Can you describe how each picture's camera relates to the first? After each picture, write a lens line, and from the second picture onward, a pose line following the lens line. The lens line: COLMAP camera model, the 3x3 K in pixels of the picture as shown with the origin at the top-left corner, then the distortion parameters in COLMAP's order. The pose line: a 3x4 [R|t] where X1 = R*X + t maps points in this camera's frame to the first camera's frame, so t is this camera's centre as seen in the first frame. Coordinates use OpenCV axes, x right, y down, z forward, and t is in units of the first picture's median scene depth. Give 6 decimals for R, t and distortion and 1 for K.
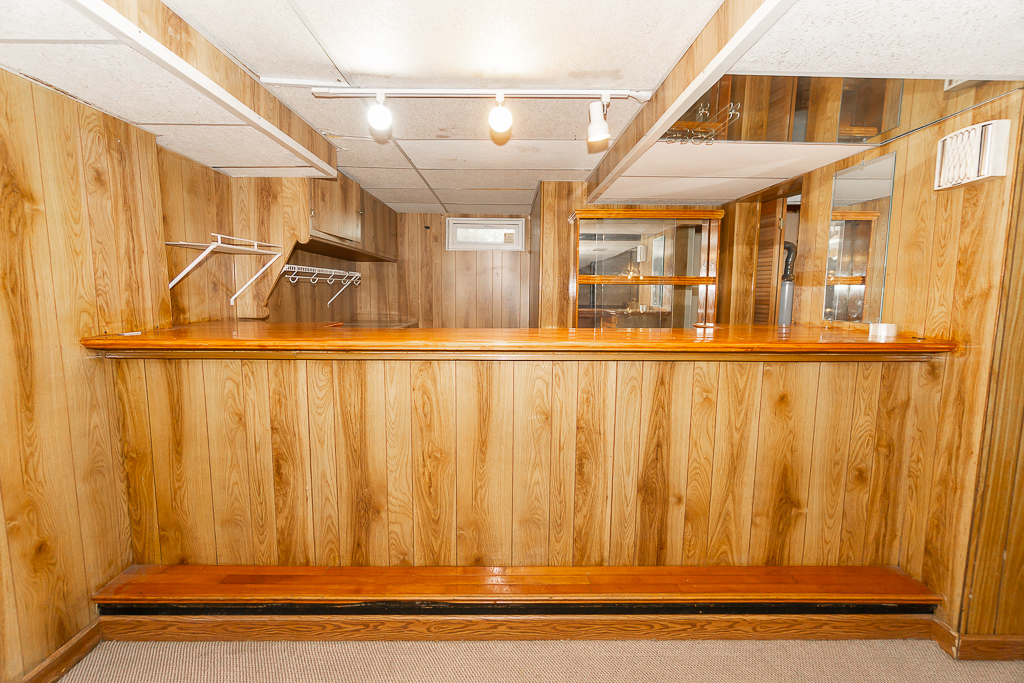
lens RADIAL K [[444.2, 0, 511.8], [0, 444.2, 339.2], [0, 0, 1]] dist [-0.004424, 0.001300]
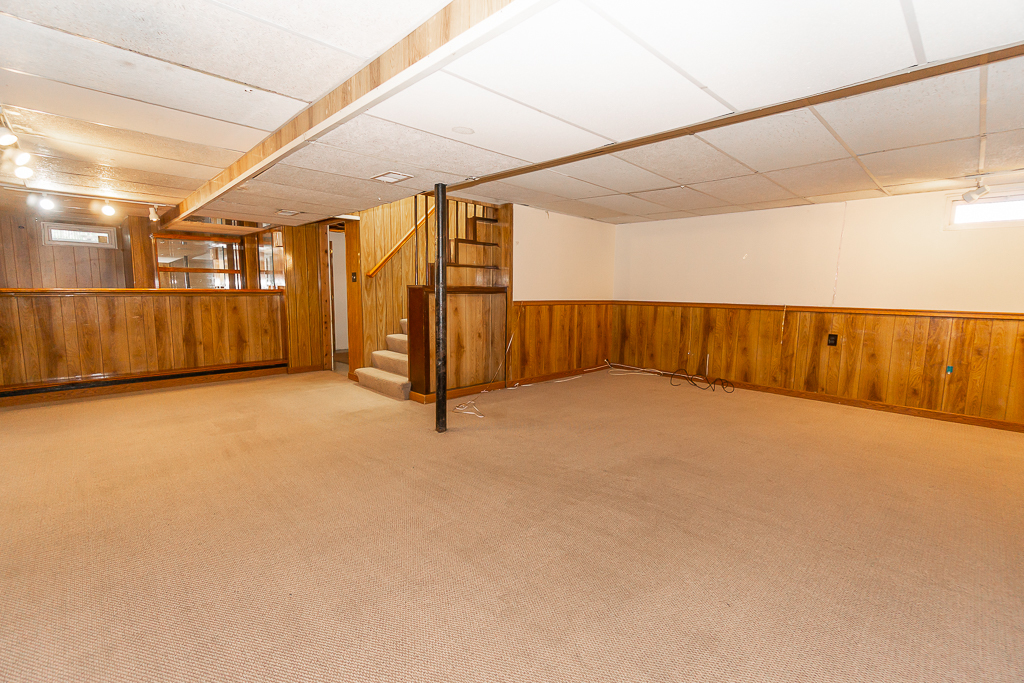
lens RADIAL K [[444.2, 0, 507.2], [0, 444.2, 340.6], [0, 0, 1]] dist [-0.004424, 0.001300]
pose [[0.728295, -0.080334, 0.680538, -0.156836], [0.070581, 0.996617, 0.042112, 0.367604], [-0.681619, 0.017363, 0.731501, -2.646472]]
